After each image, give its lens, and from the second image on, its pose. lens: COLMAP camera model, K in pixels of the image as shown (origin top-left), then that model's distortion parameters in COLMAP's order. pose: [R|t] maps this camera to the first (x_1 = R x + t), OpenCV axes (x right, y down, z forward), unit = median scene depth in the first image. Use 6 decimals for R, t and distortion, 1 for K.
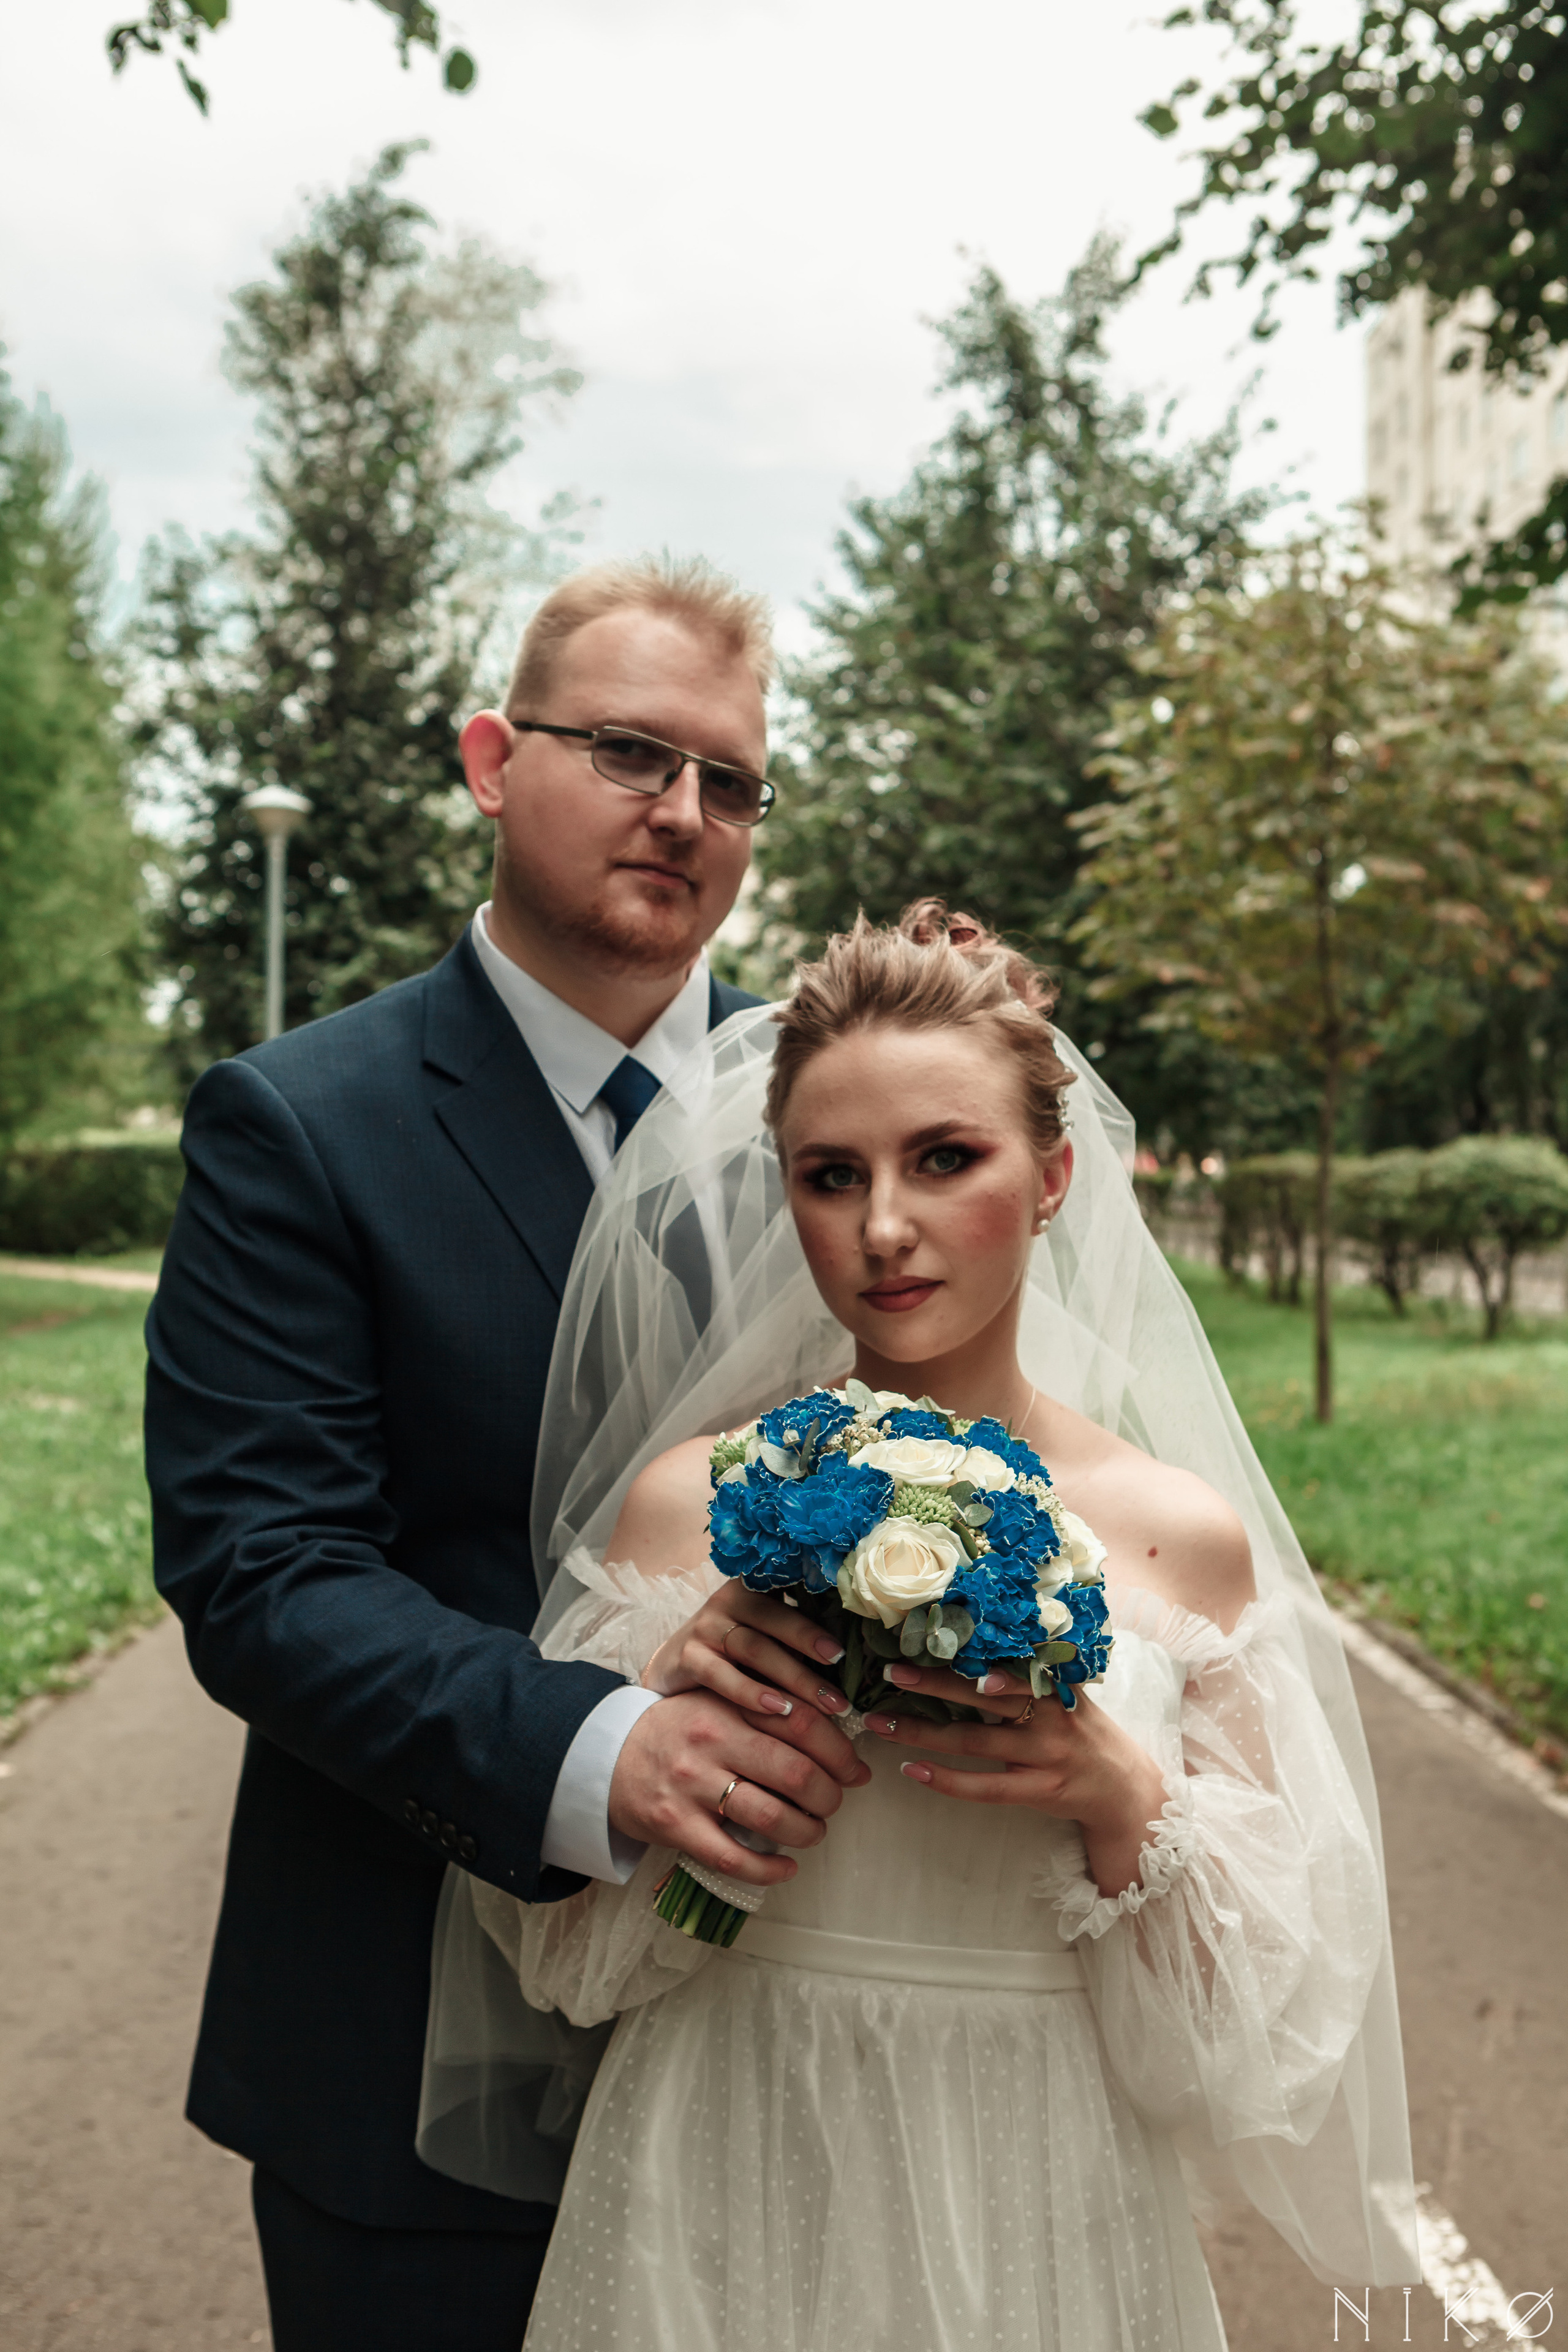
lens RADIAL K [[2725.4, 0, 779.6], [0, 2725.4, 1139.7], [0, 0, 1]] dist [-0.023318, 0.000000]
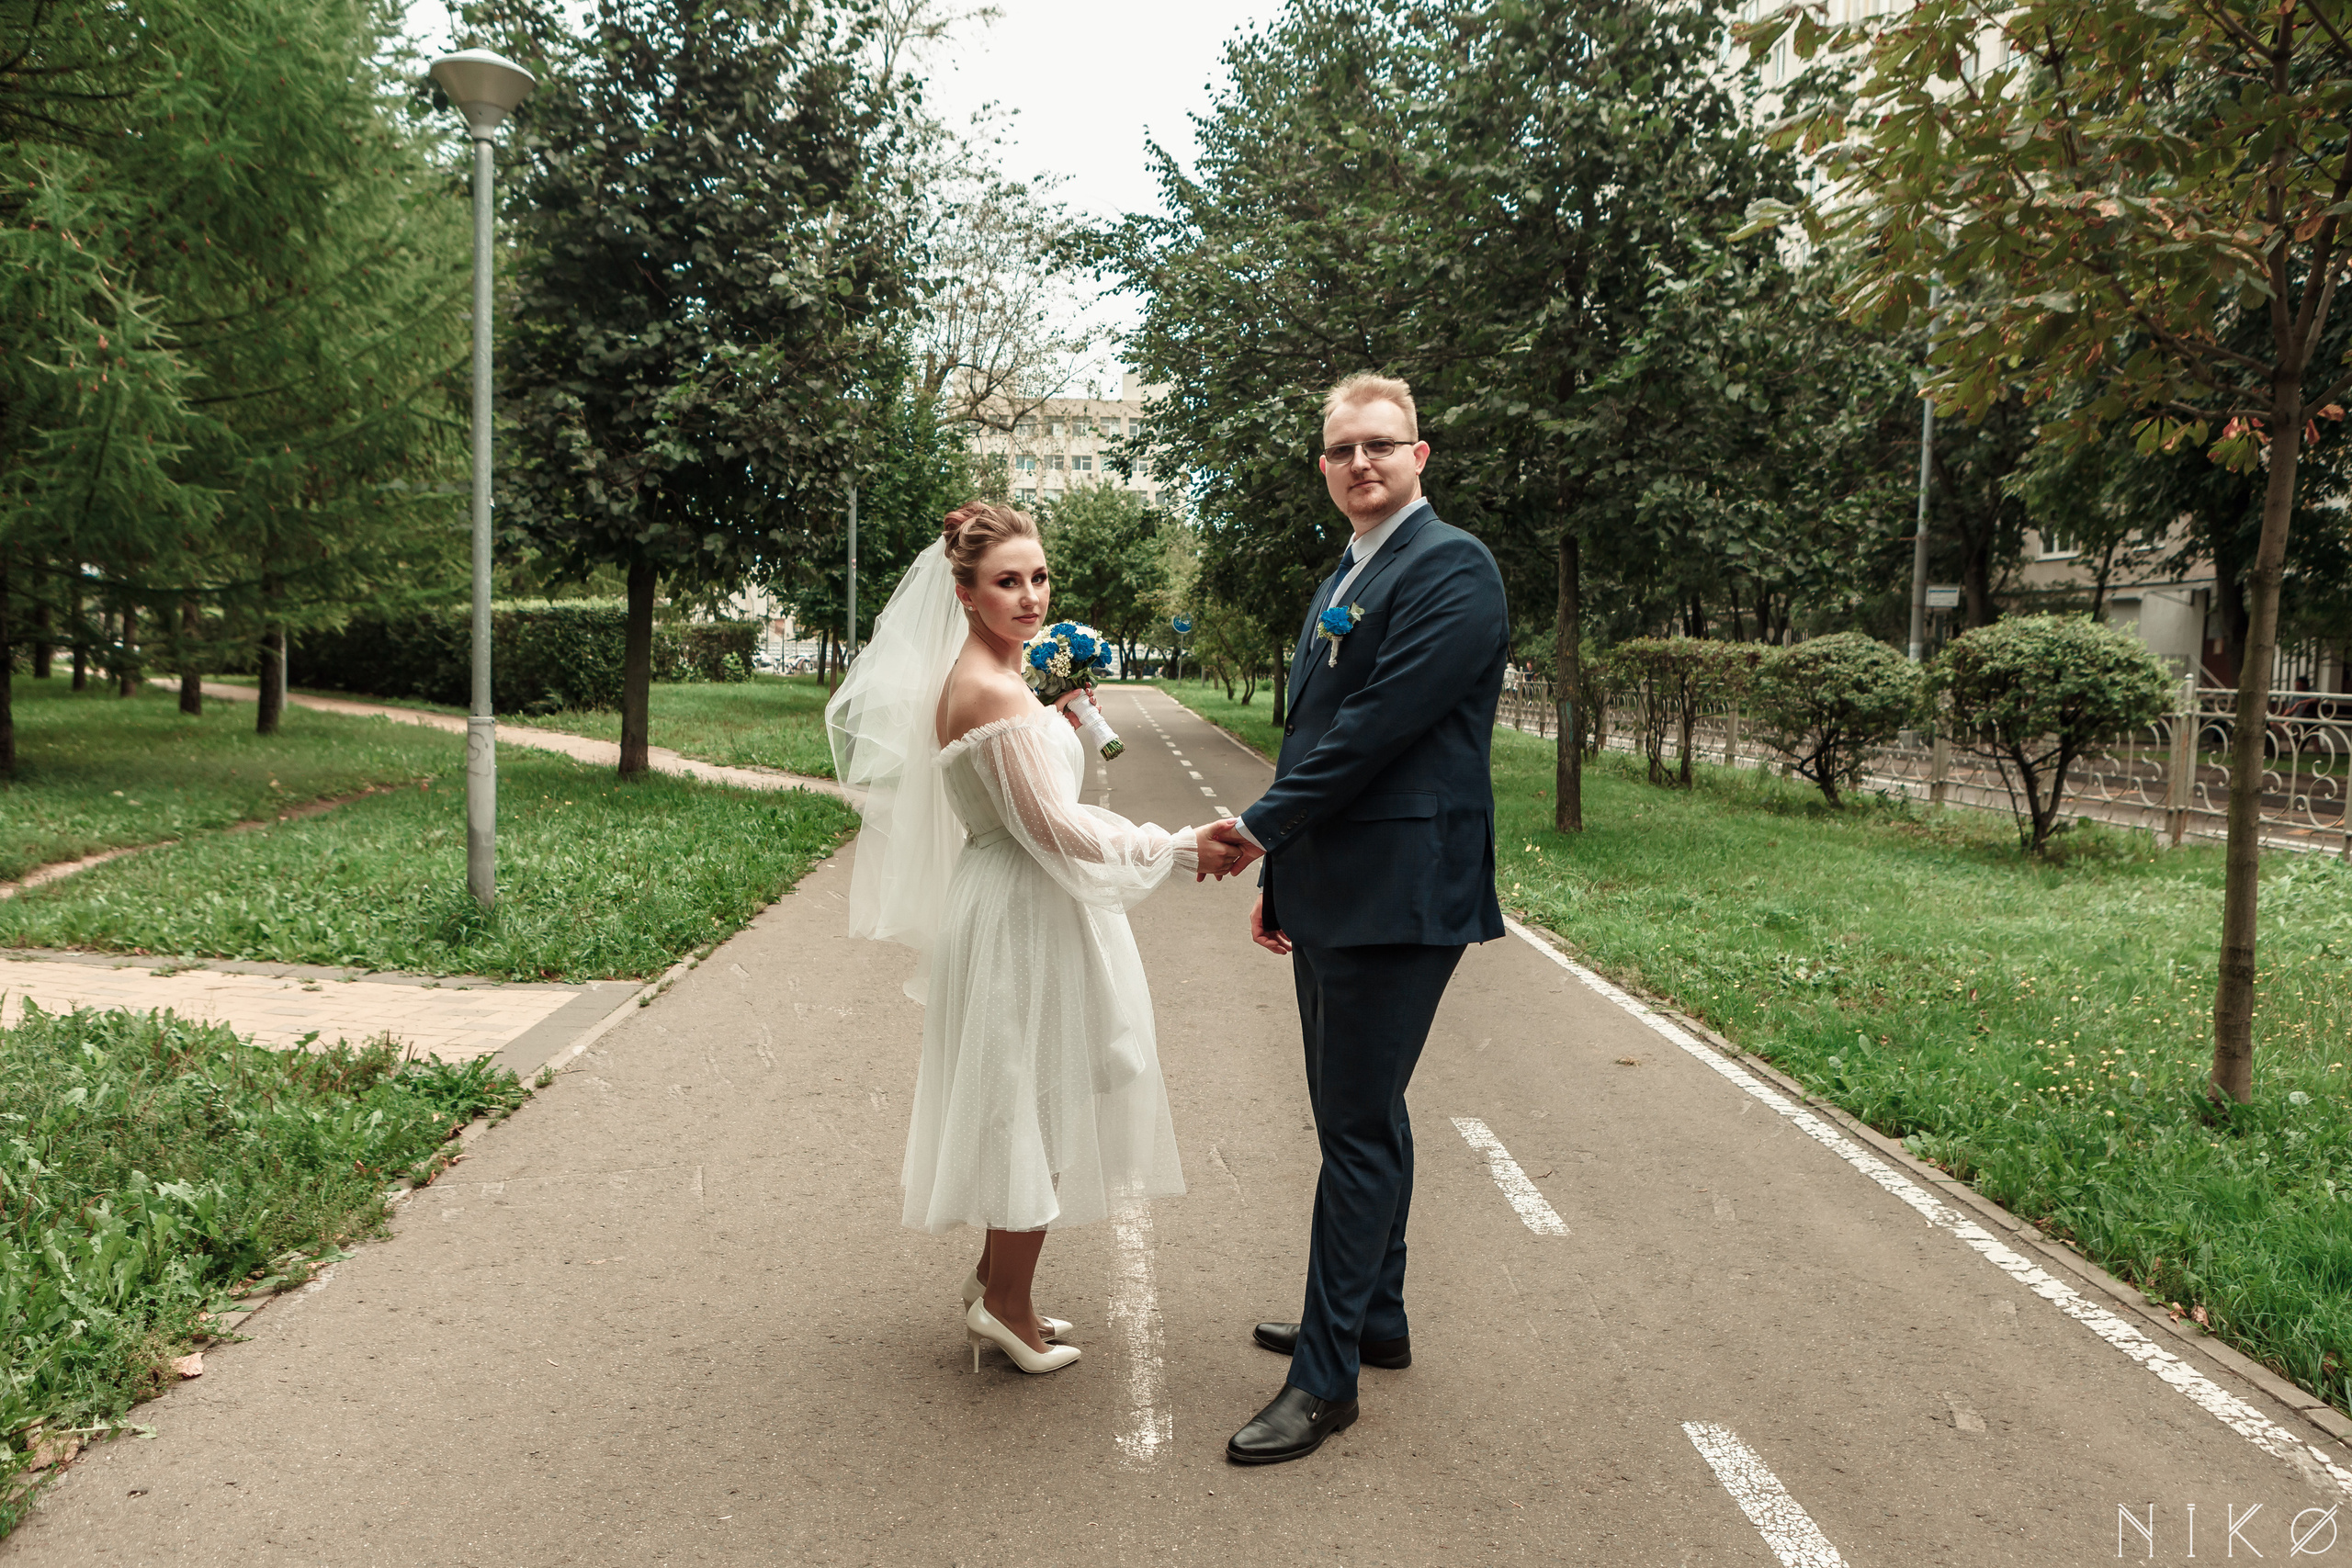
lens RADIAL K [[1772.9, 0, 1188.7], [0, 1772.9, 860.6], [0, 0, 1]] dist [-0.037618, 0.020968]
pose [[0.999465, 0.014521, 0.029305, -0.015296], [-0.018182, 0.991504, 0.128799, 0.008719], [-0.027186, -0.129263, 0.991238, 0.414298]]
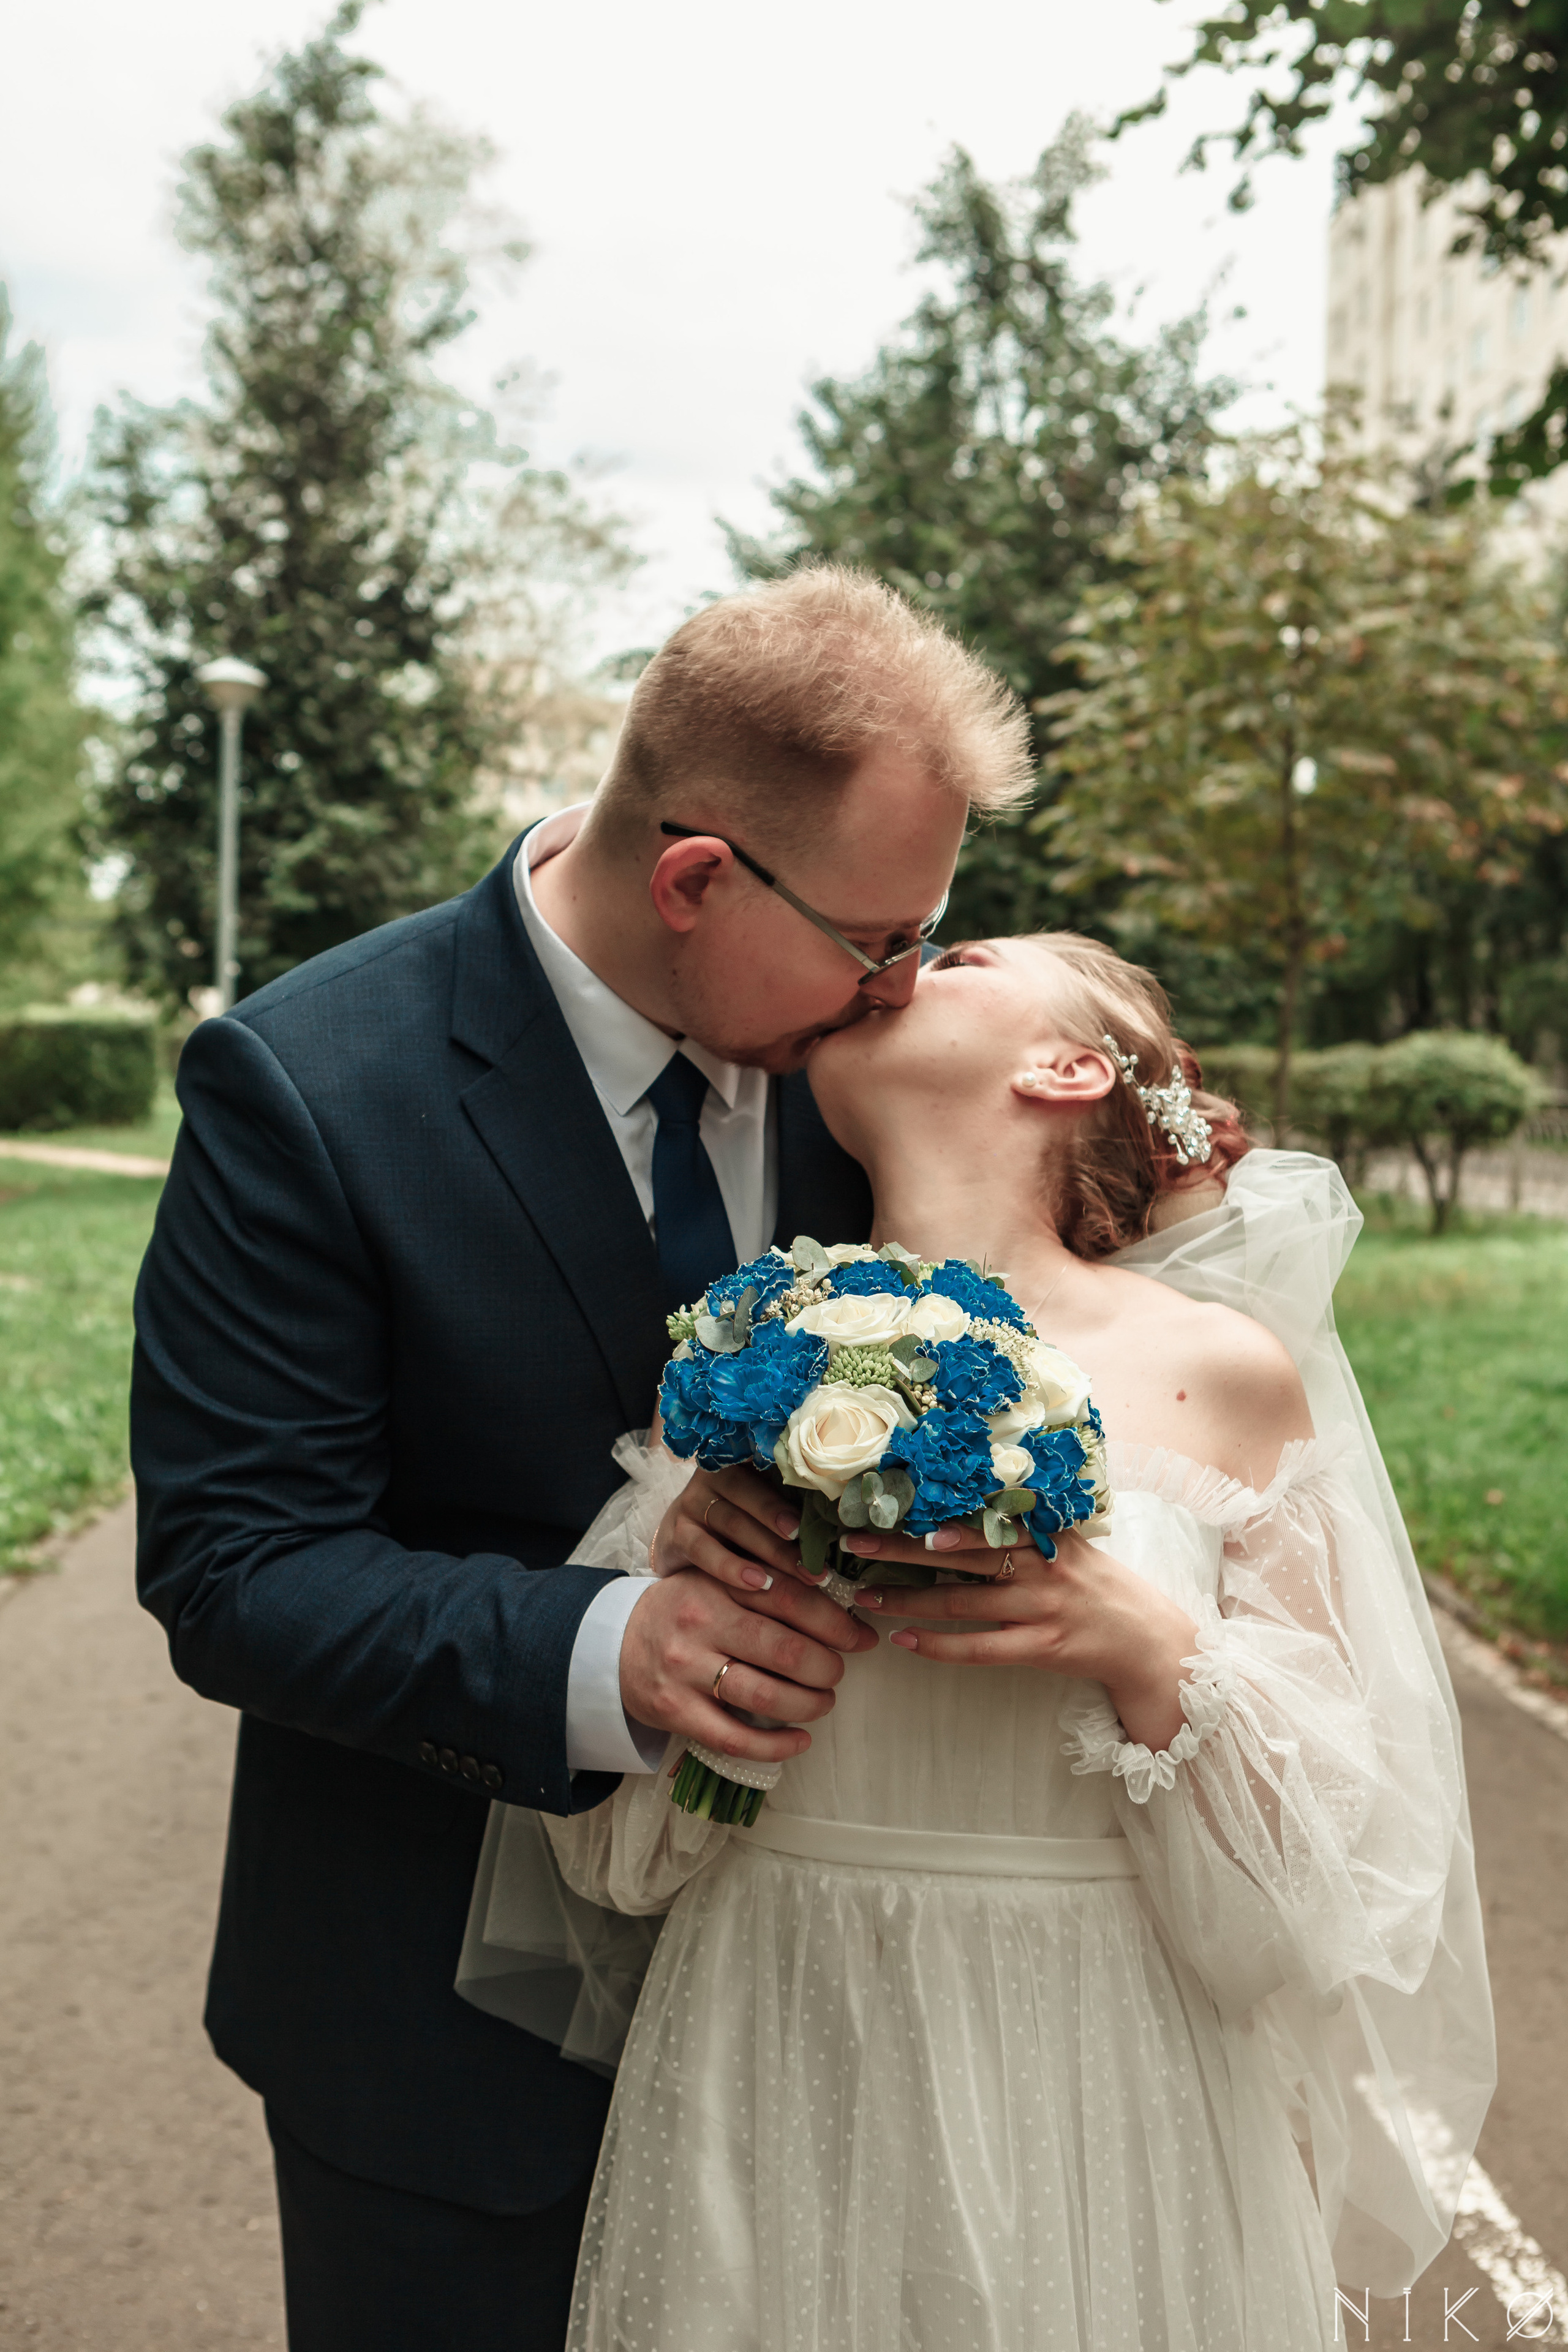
lens RADIAL K [[2725.4, 0, 792.9], [0, 2725.4, 1162.2], [0, 0, 1]] dist [-0.023318, 0.000000]
pose [[0.999576, 0.013458, 0.025827, -0.003490], [-0.014730, 0.998655, 0.049703, -0.000133], [-0.025124, -0.050062, 0.998430, 0.002533]]
